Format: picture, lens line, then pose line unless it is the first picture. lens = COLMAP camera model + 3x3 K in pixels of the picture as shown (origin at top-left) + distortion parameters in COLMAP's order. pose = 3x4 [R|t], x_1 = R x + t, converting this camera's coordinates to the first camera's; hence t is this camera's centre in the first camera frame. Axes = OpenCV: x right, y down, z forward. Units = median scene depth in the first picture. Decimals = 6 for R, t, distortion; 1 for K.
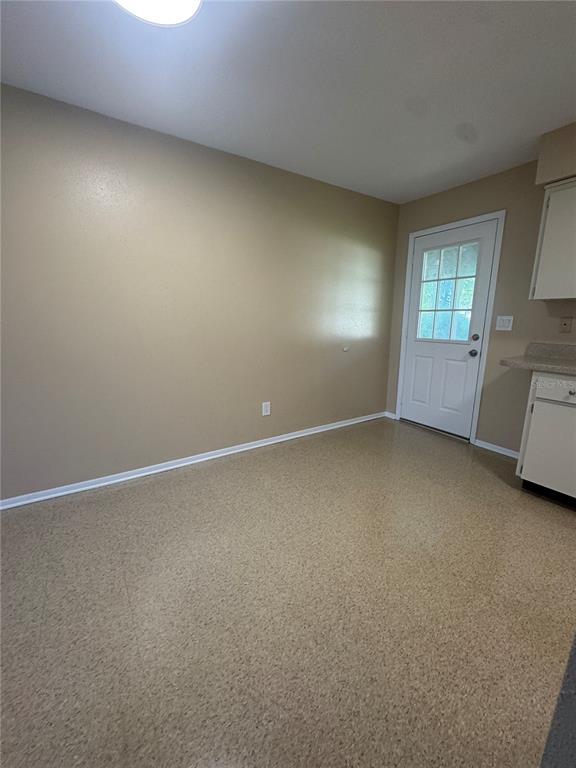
lens RADIAL K [[308.1, 0, 290.9], [0, 308.1, 385.8], [0, 0, 1]] dist [-0.011887, 0.000236]
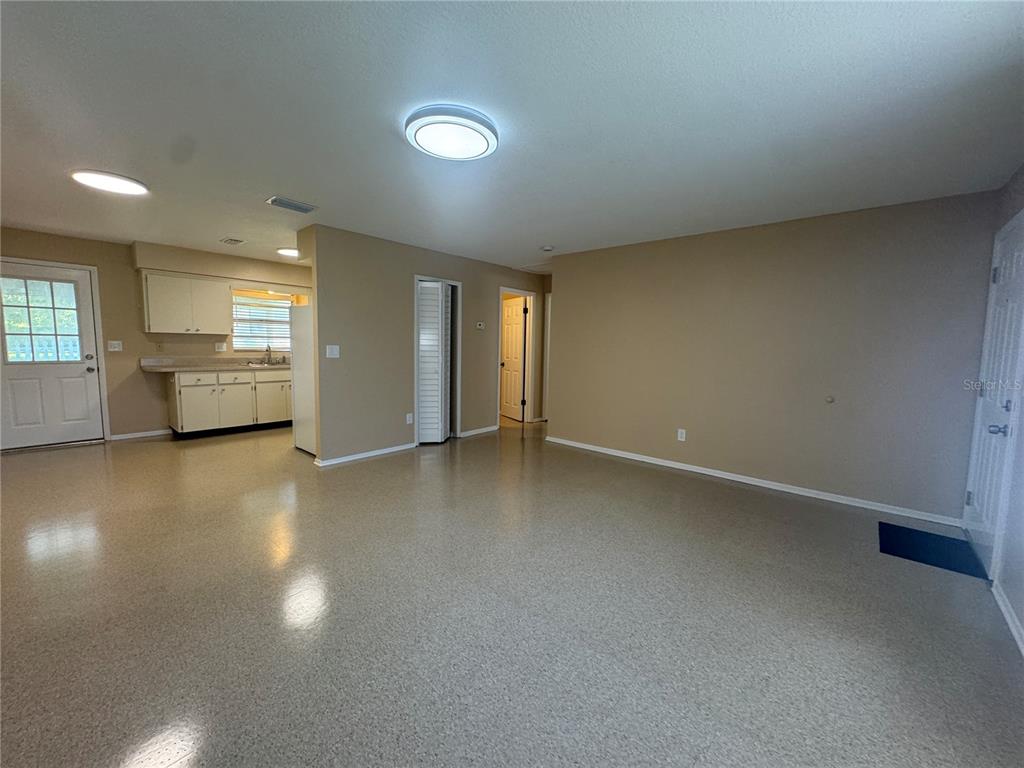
lens RADIAL K [[410.7, 0, 513.4], [0, 410.7, 381.5], [0, 0, 1]] dist [-0.011887, 0.000236]
pose [[-0.253539, -0.107840, 0.961295, -1.381213], [0.176755, 0.971871, 0.155645, -0.010753], [-0.951039, 0.209375, -0.227346, -0.247864]]
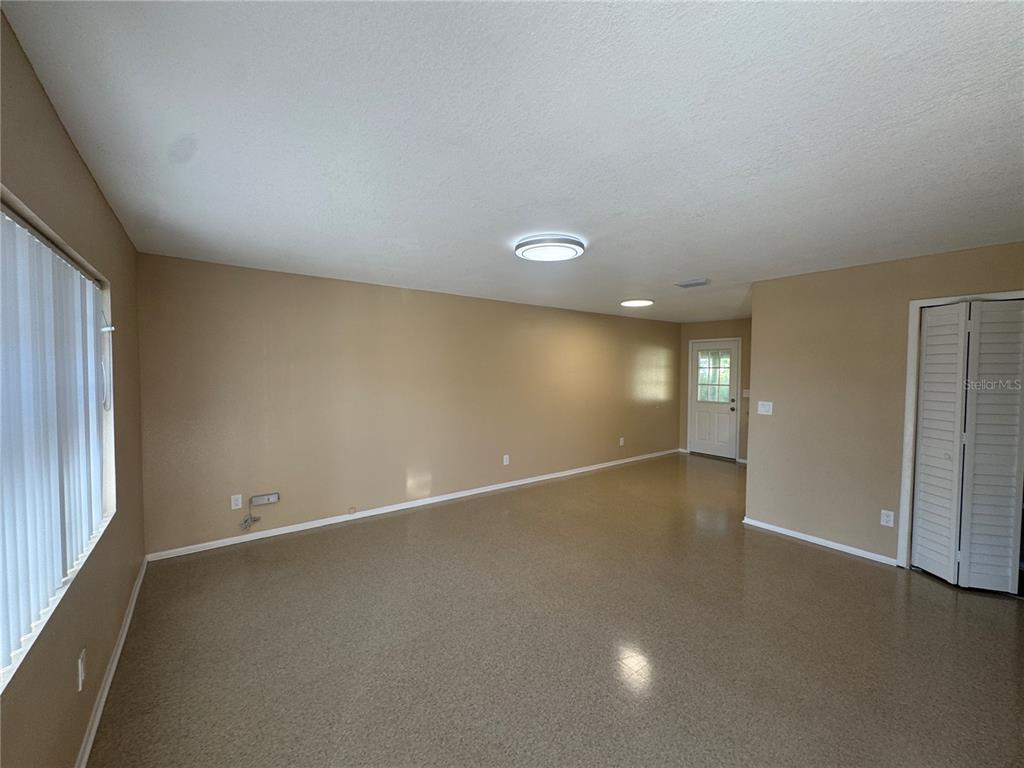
lens RADIAL K [[410.7, 0, 508.9], [0, 410.7, 384.6], [0, 0, 1]] dist [-0.011887, 0.000236]
pose [[0.999146, -0.006727, 0.040764, -0.766776], [0.013565, 0.985375, -0.169856, 0.133013], [-0.039026, 0.170264, 0.984625, -1.259008]]
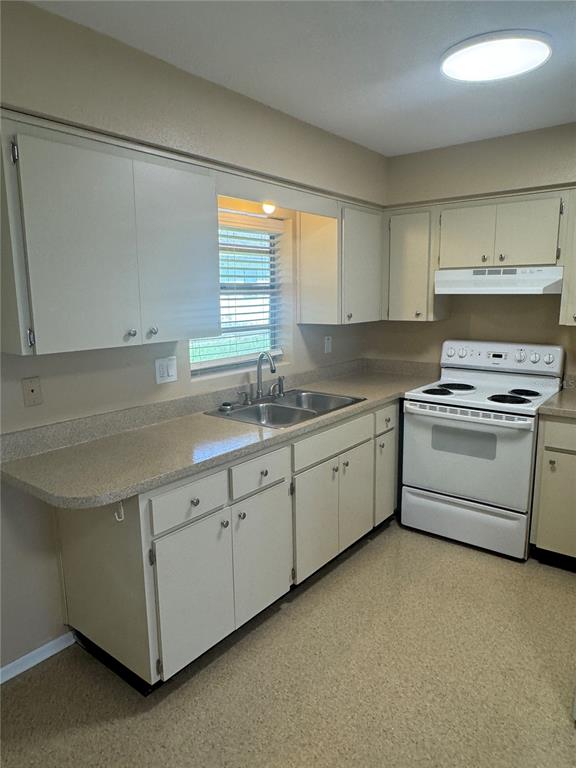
lens RADIAL K [[519.8, 0, 287.7], [0, 519.8, 386.2], [0, 0, 1]] dist [-0.010231, -0.001603]
pose [[-0.299108, -0.178178, 0.937436, -0.053512], [0.207760, 0.946683, 0.246225, -0.253675], [-0.931327, 0.268410, -0.246143, 0.608914]]
